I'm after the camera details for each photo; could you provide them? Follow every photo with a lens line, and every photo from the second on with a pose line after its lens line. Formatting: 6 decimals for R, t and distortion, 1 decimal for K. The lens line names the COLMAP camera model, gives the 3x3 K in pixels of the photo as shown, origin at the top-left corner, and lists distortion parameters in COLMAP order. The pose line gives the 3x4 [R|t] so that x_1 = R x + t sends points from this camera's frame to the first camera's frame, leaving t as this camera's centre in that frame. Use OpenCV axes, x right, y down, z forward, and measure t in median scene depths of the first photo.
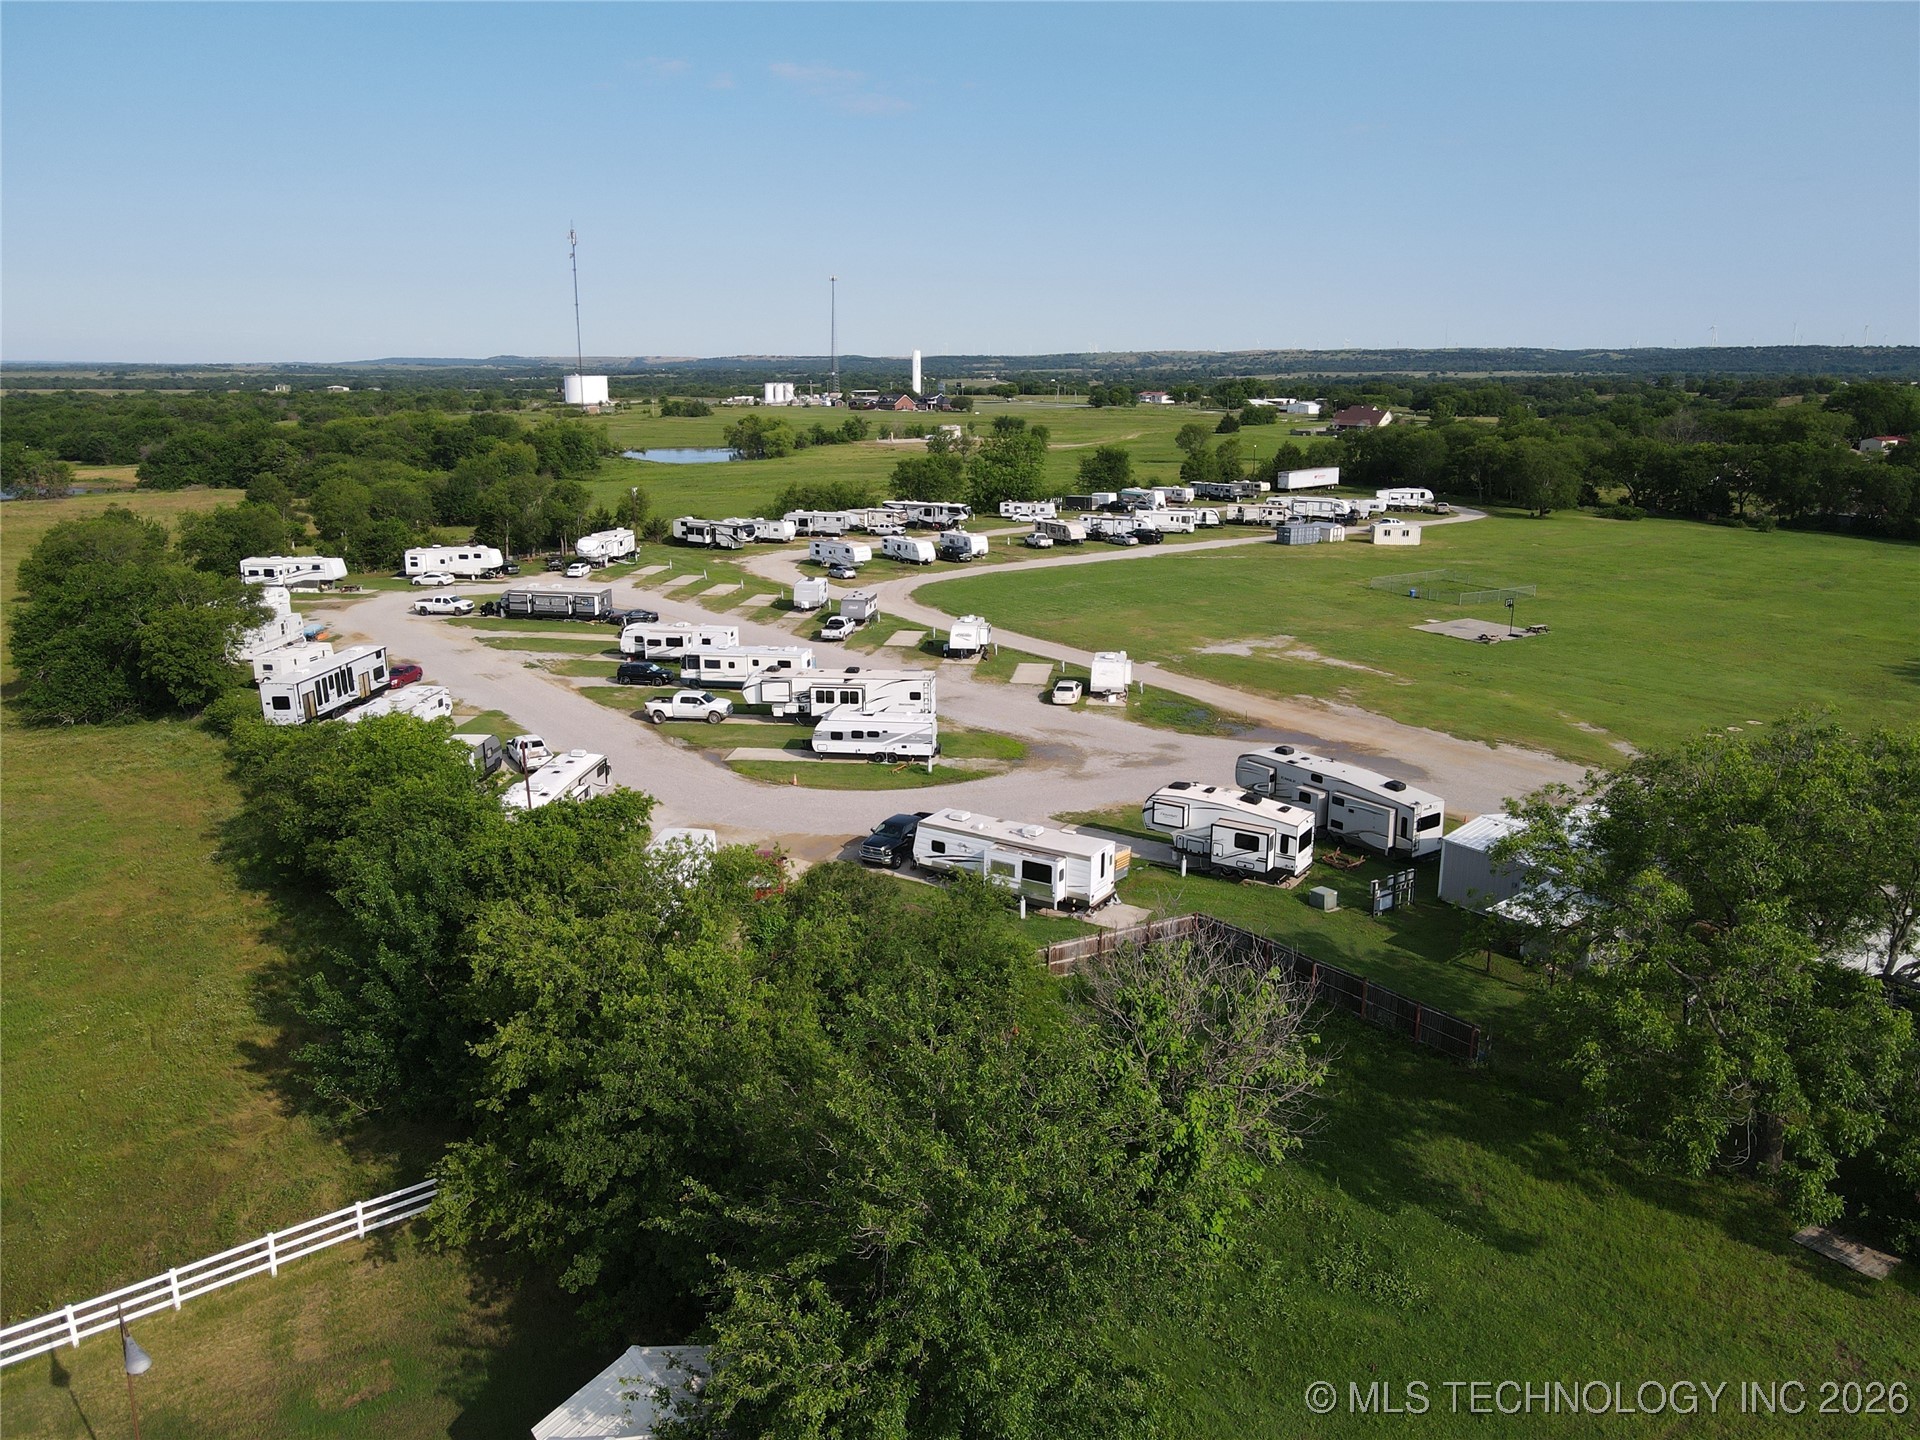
lens RADIAL K [[1411.8, 0, 947.0], [0, 1411.8, 716.9], [0, 0, 1]] dist [-0.005296, 0.028646]
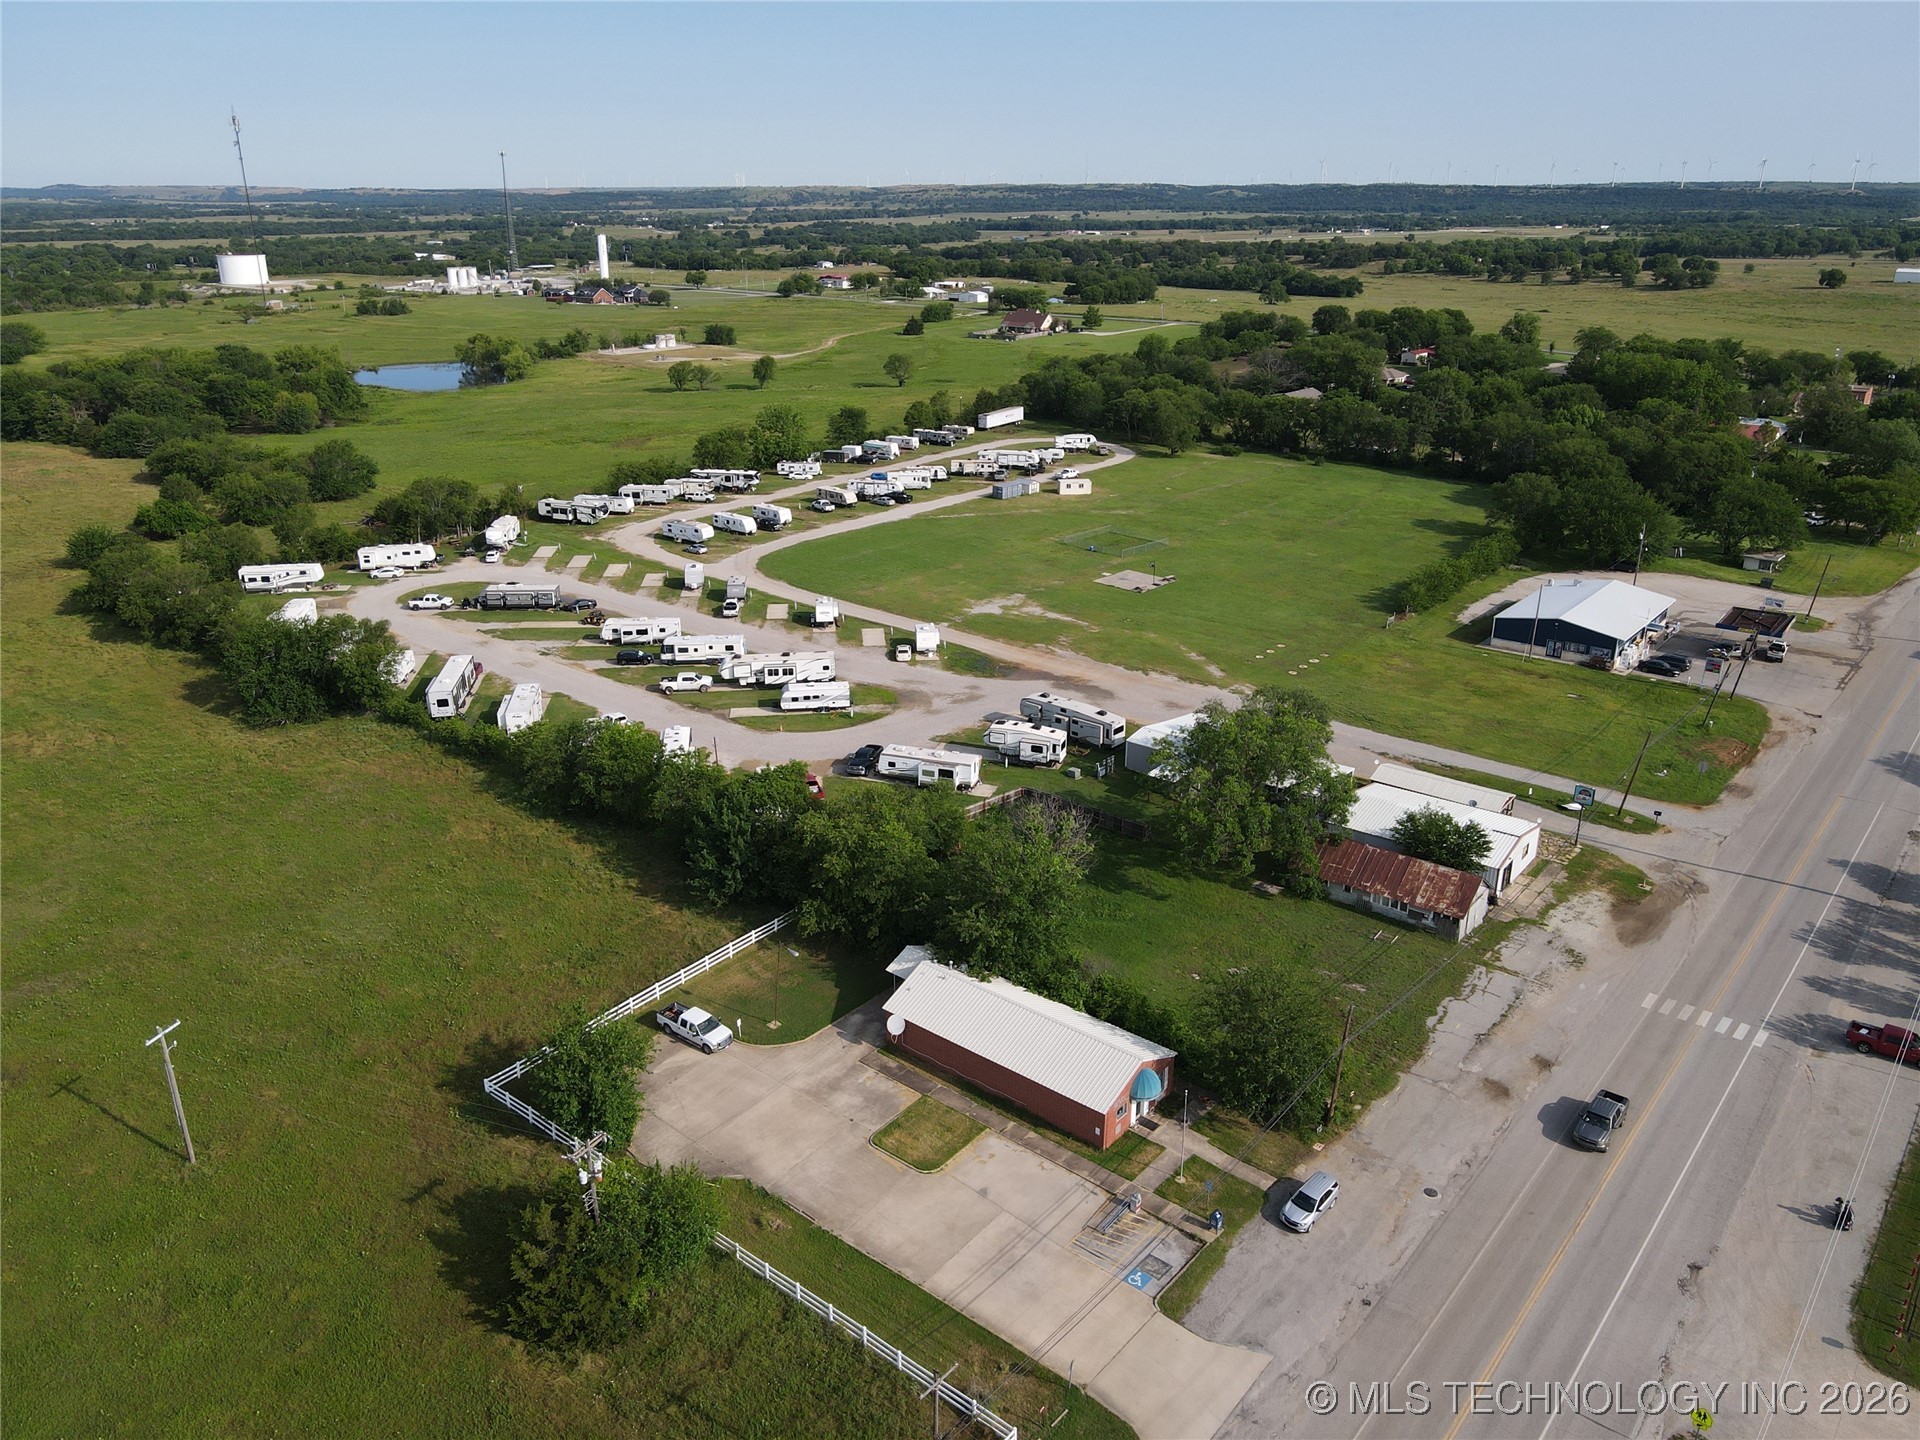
lens RADIAL K [[1407.5, 0, 944.9], [0, 1407.5, 718.9], [0, 0, 1]] dist [0.008161, -0.006265]
pose [[0.972178, -0.082218, 0.219339, -0.237244], [0.057140, 0.991329, 0.118328, -0.133427], [-0.227166, -0.102502, 0.968447, -0.622594]]
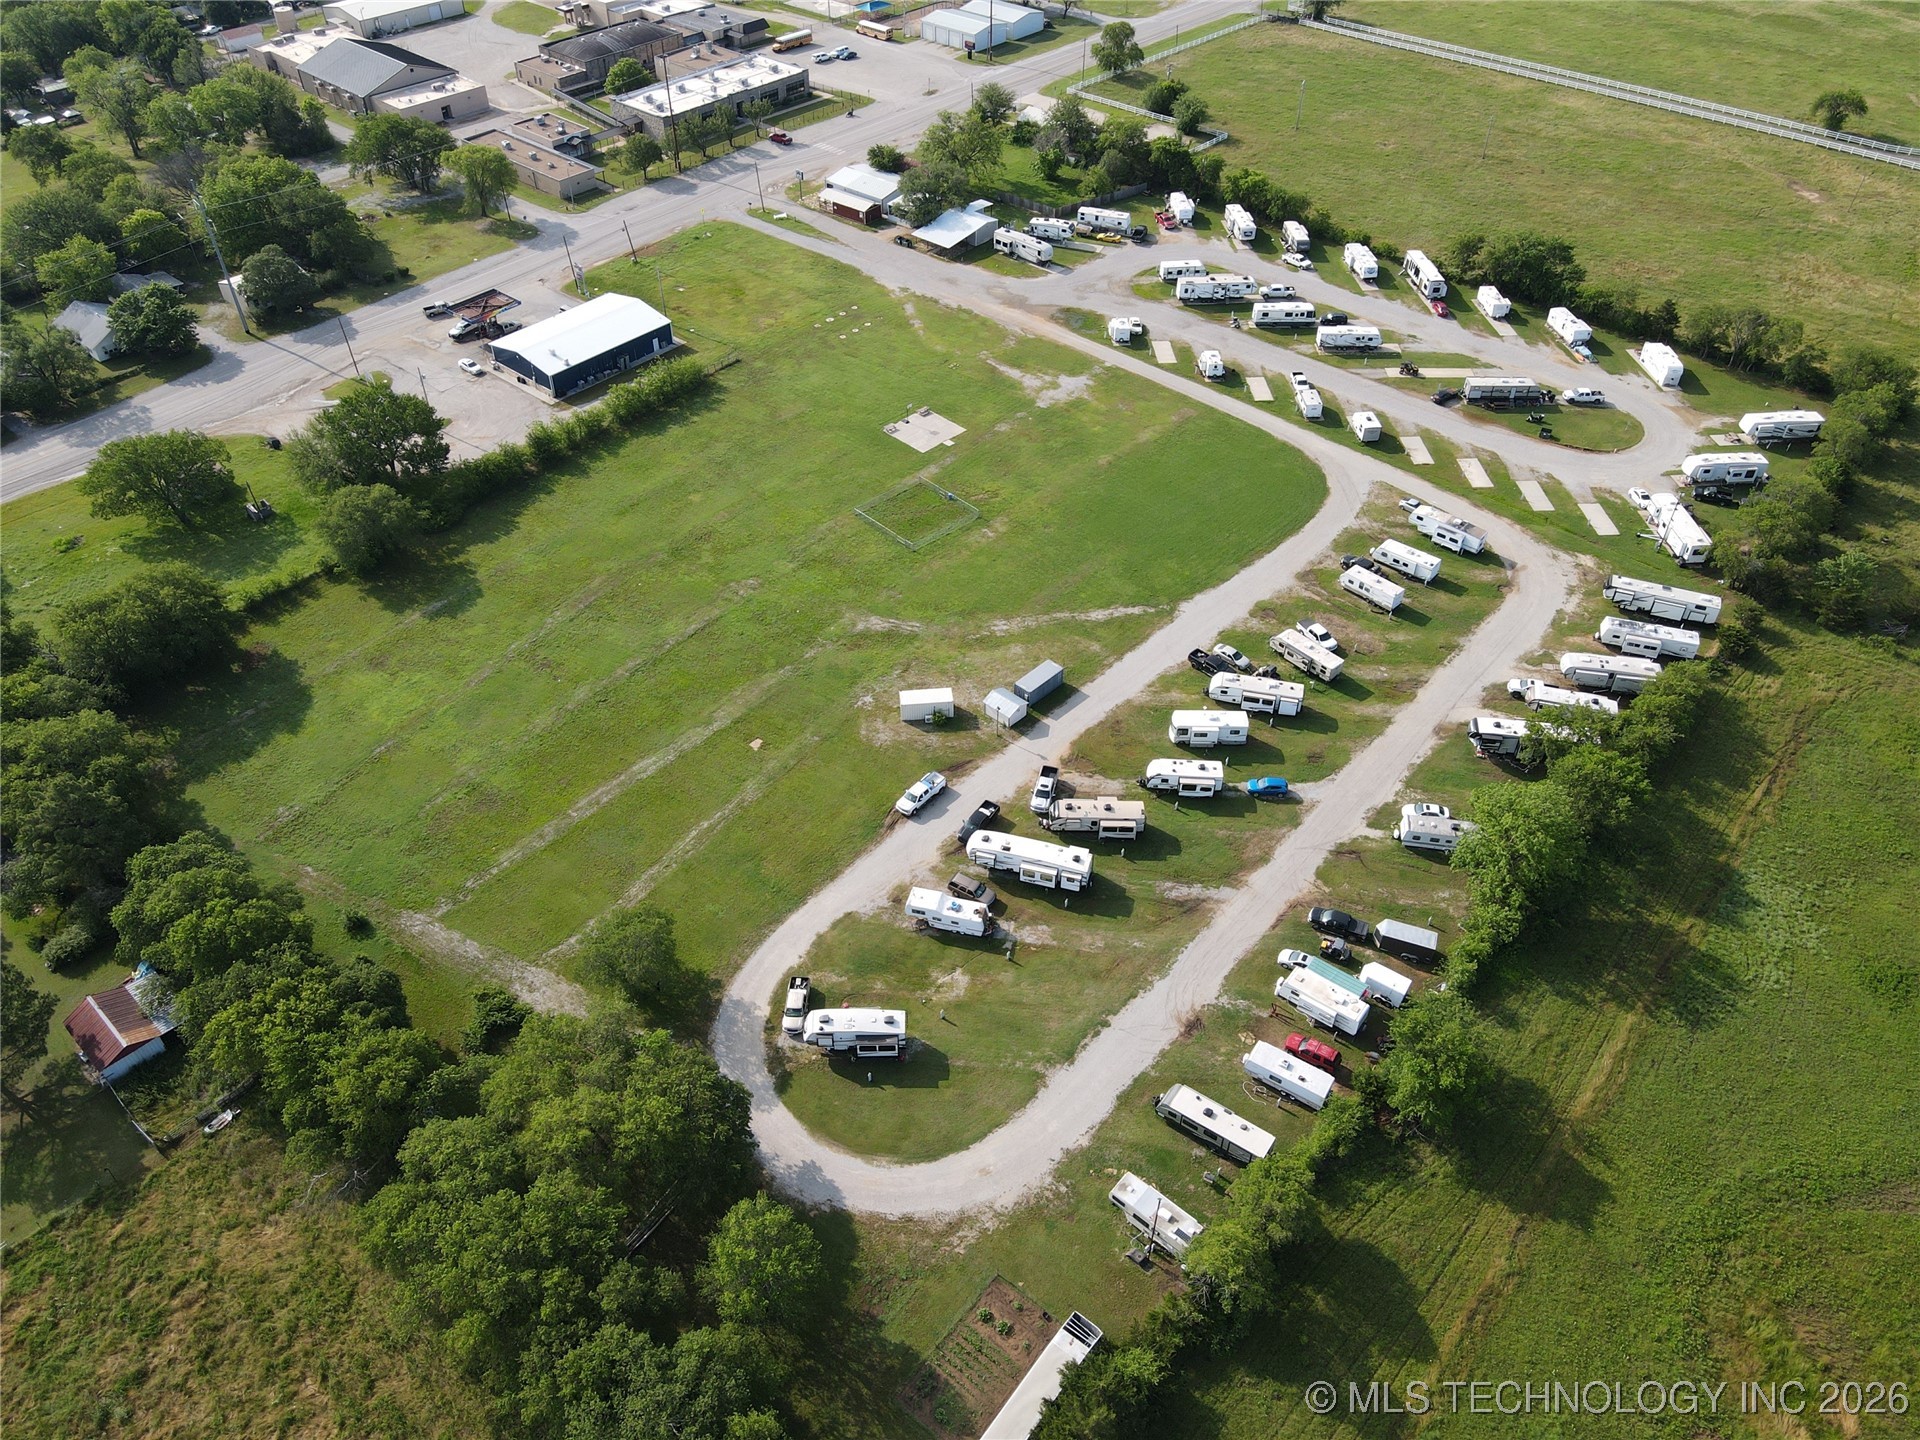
lens RADIAL K [[1407.5, 0, 944.9], [0, 1407.5, 718.9], [0, 0, 1]] dist [0.008161, -0.006265]
pose [[-0.980352, 0.134555, -0.144238, 0.769637], [-0.043966, 0.563776, 0.824757, -1.460248], [0.192293, 0.814893, -0.546783, 2.628180]]
